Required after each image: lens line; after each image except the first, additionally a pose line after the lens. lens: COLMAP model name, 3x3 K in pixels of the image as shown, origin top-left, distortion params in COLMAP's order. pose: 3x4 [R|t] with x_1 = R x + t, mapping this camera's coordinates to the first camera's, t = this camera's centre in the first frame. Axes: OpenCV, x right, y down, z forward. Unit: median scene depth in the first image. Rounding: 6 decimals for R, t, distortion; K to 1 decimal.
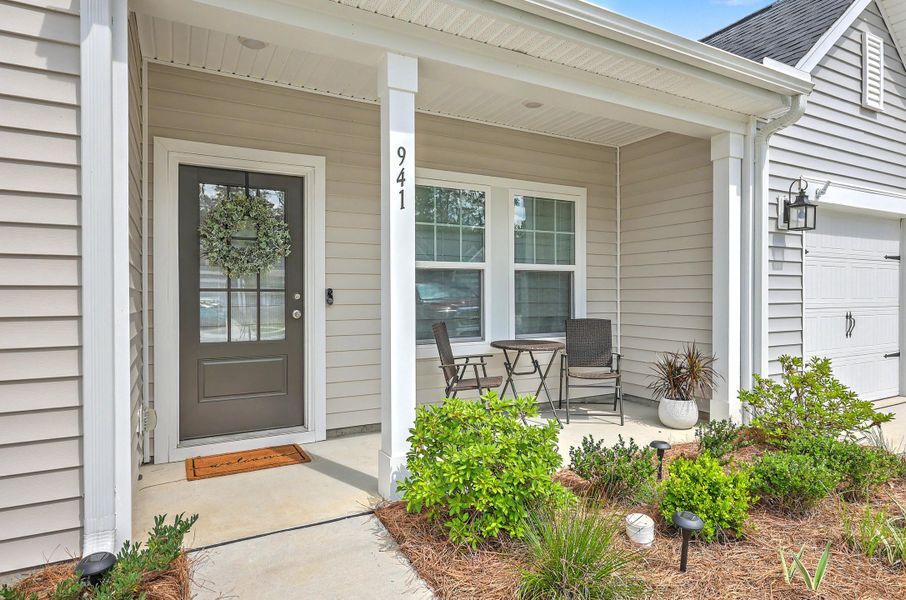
lens RADIAL K [[520.6, 0, 453.0], [0, 520.6, 300.0], [0, 0, 1]] dist [0.001358, 0.000301]
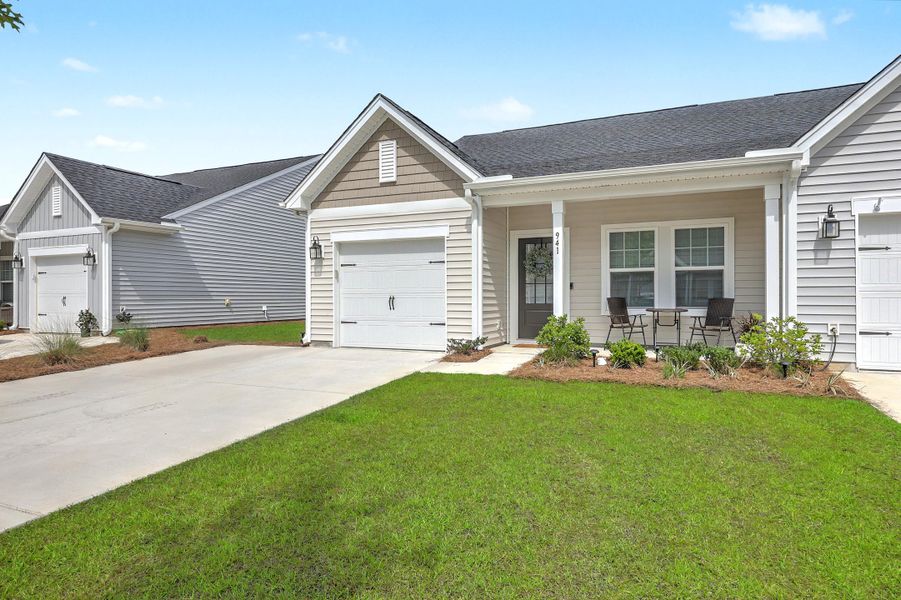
lens RADIAL K [[529.6, 0, 450.5], [0, 529.6, 300.0], [0, 0, 1]] dist [0.001812, 0.000259]
pose [[0.621674, 0.001104, -0.783276, 1.190461], [-0.008098, 0.999955, -0.005018, 0.066578], [0.783235, 0.009463, 0.621654, -0.841598]]
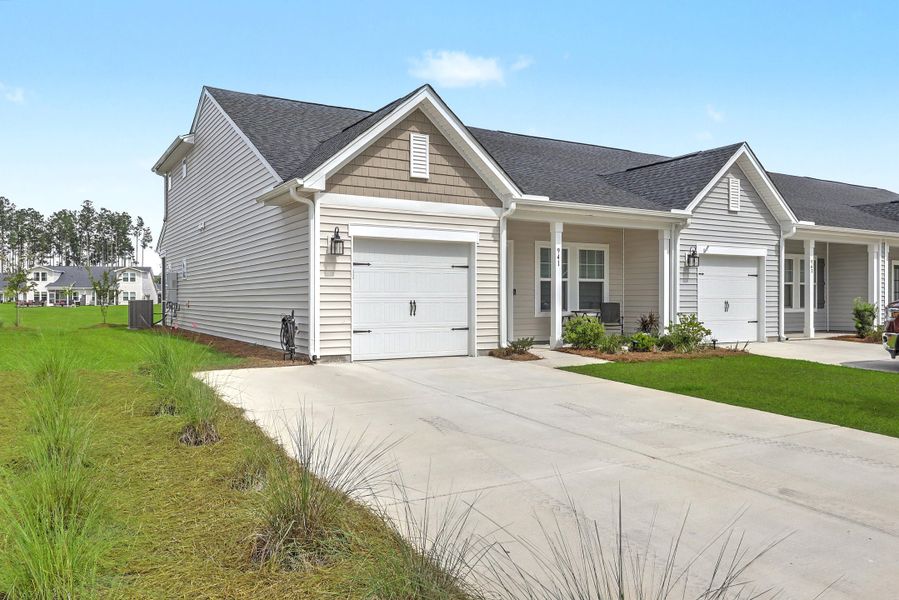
lens RADIAL K [[691.2, 0, 449.5], [0, 691.2, 300.0], [0, 0, 1]] dist [0.005982, -0.000415]
pose [[0.999296, 0.003711, 0.037335, -0.643918], [-0.003421, 0.999964, -0.007803, 0.058702], [-0.037362, 0.007670, 0.999272, -2.317734]]
